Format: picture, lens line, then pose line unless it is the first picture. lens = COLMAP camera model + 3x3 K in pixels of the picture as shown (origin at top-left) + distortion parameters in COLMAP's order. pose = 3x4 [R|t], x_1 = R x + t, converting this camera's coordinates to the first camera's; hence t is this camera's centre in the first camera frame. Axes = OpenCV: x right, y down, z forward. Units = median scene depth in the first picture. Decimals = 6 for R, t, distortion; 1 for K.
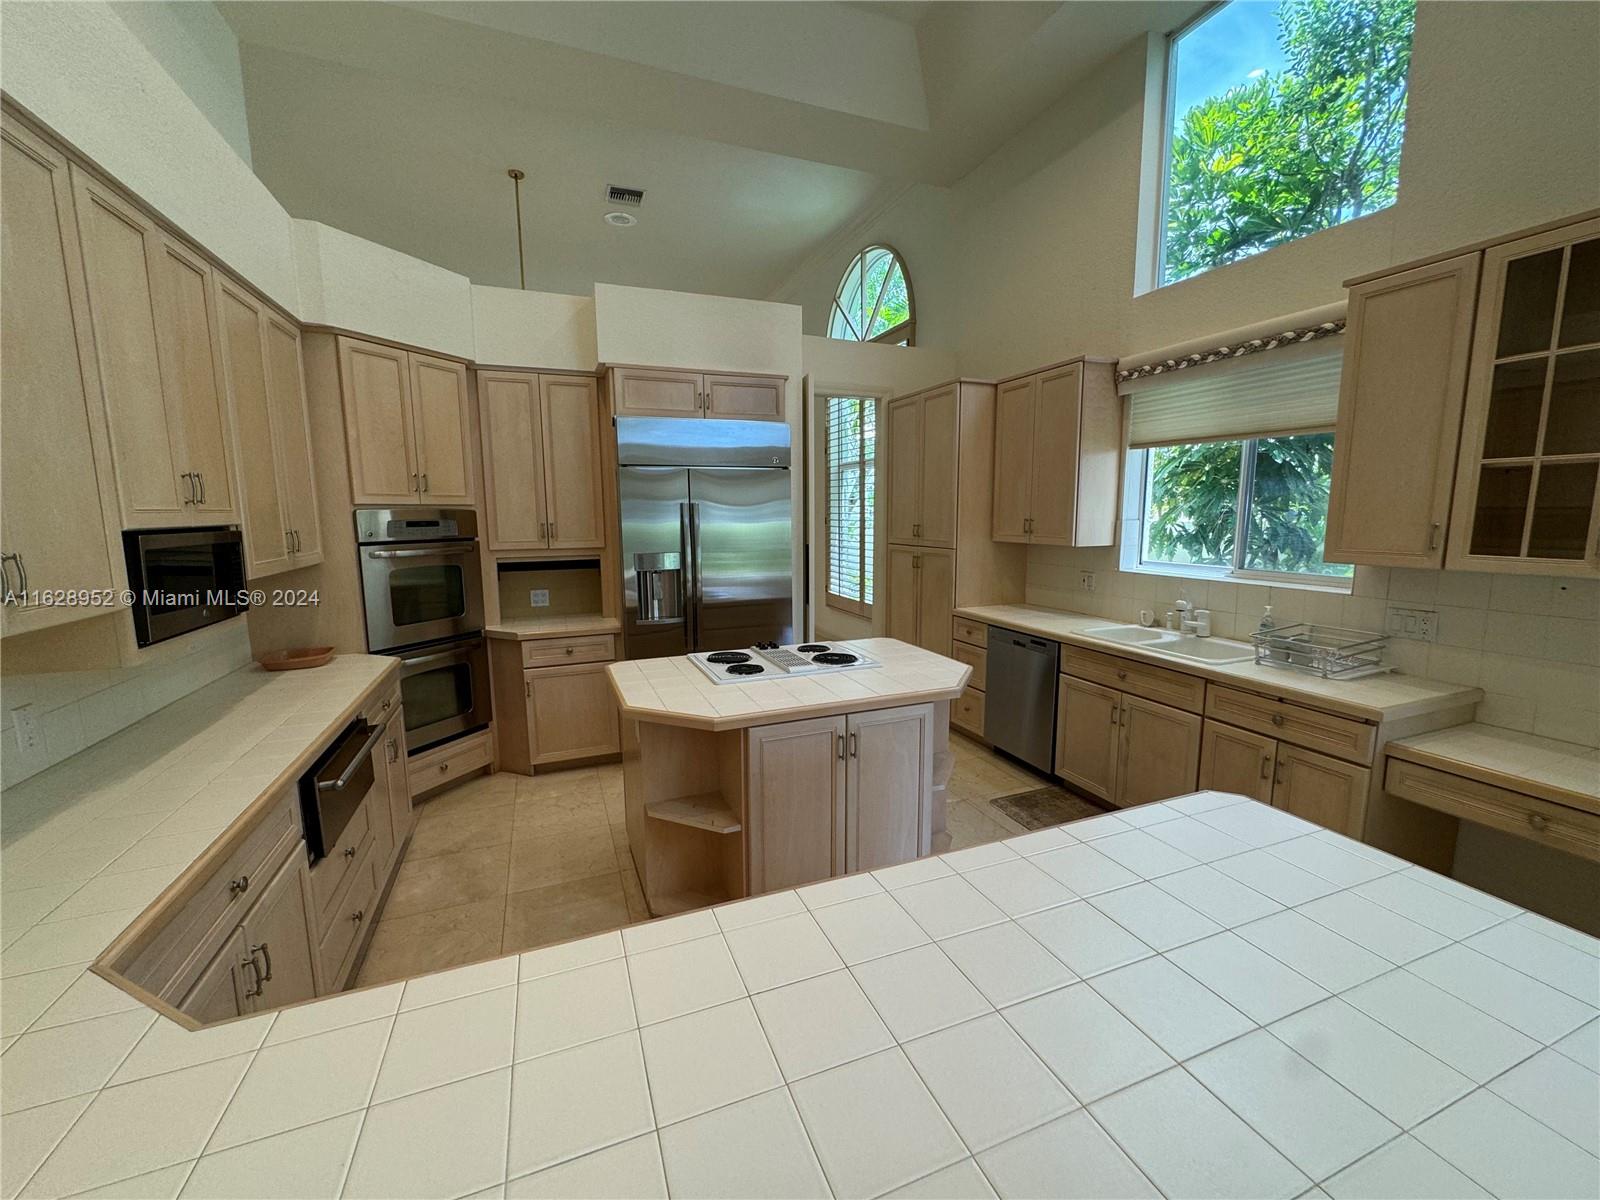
lens RADIAL K [[640.1, 0, 800.7], [0, 640.1, 605.3], [0, 0, 1]] dist [-0.002013, 0.000489]
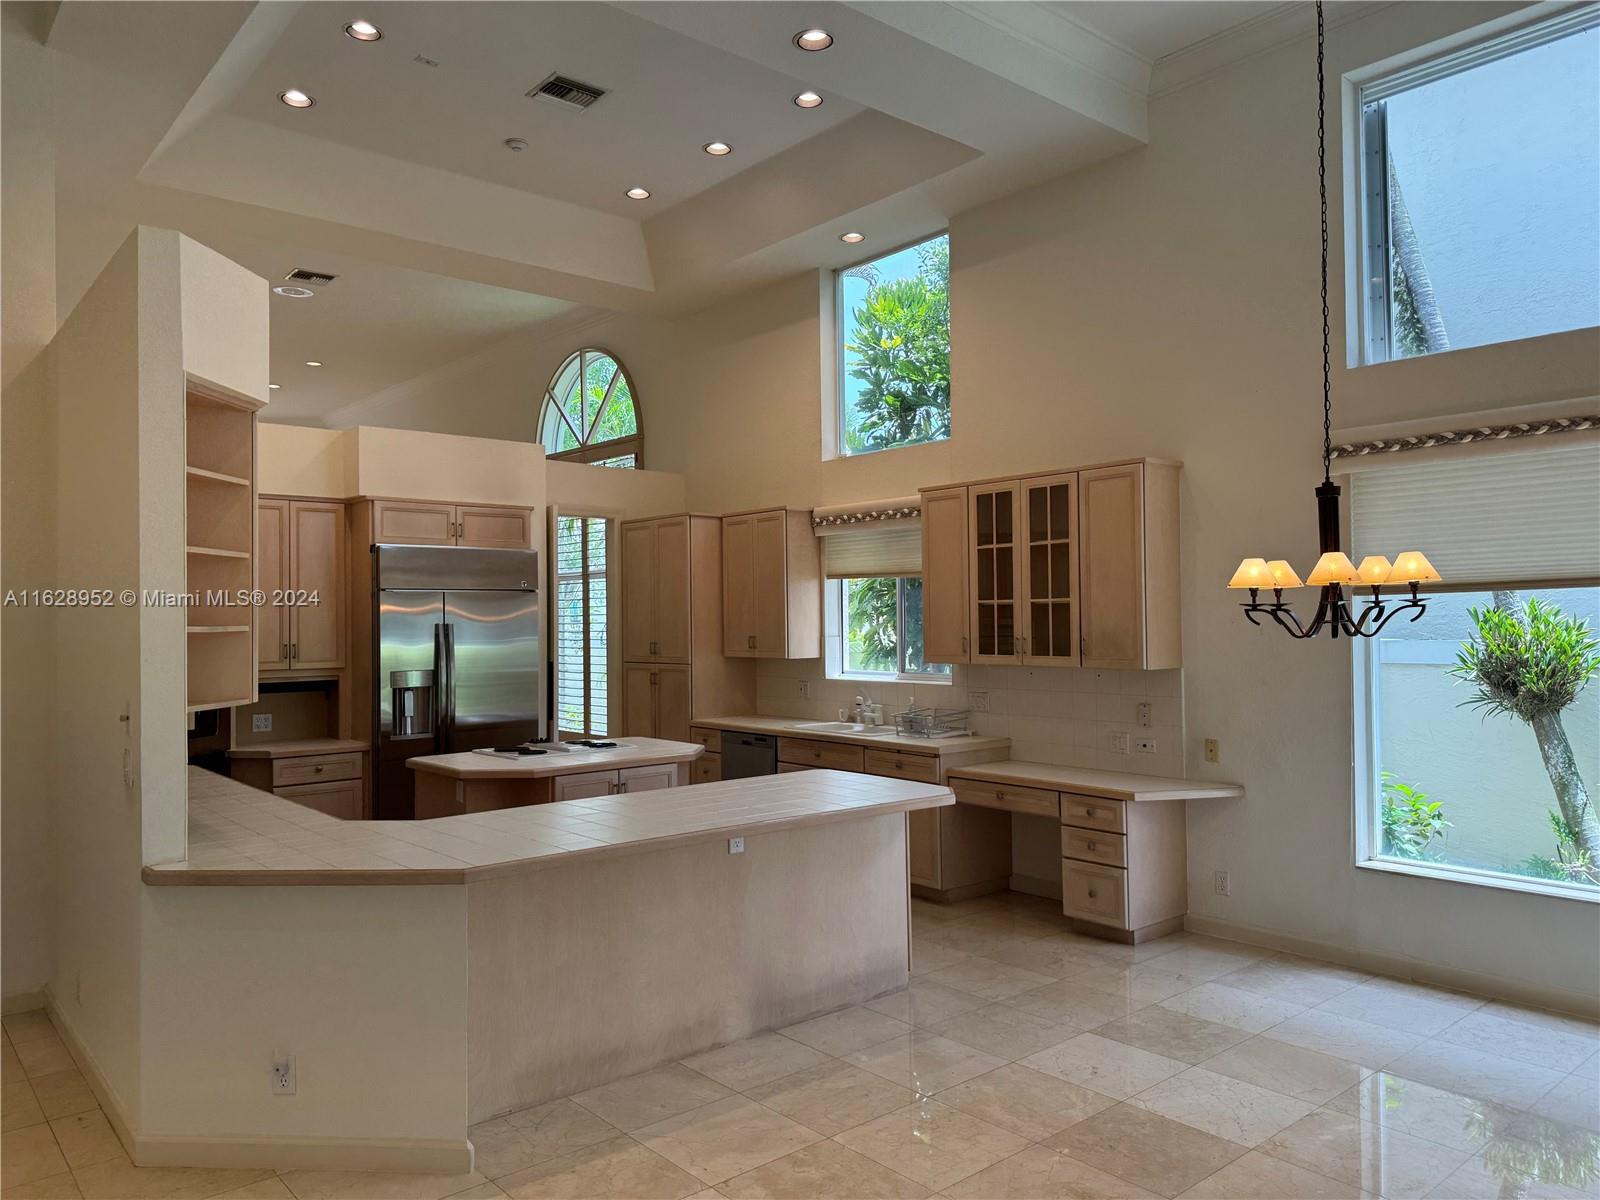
lens RADIAL K [[1127.1, 0, 812.5], [0, 1127.1, 599.8], [0, 0, 1]] dist [0.013692, -0.000256]
pose [[0.943321, 0.004089, 0.331857, -0.216661], [0.051722, 0.985895, -0.159170, 0.130596], [-0.327827, 0.167312, 0.929804, -0.945927]]
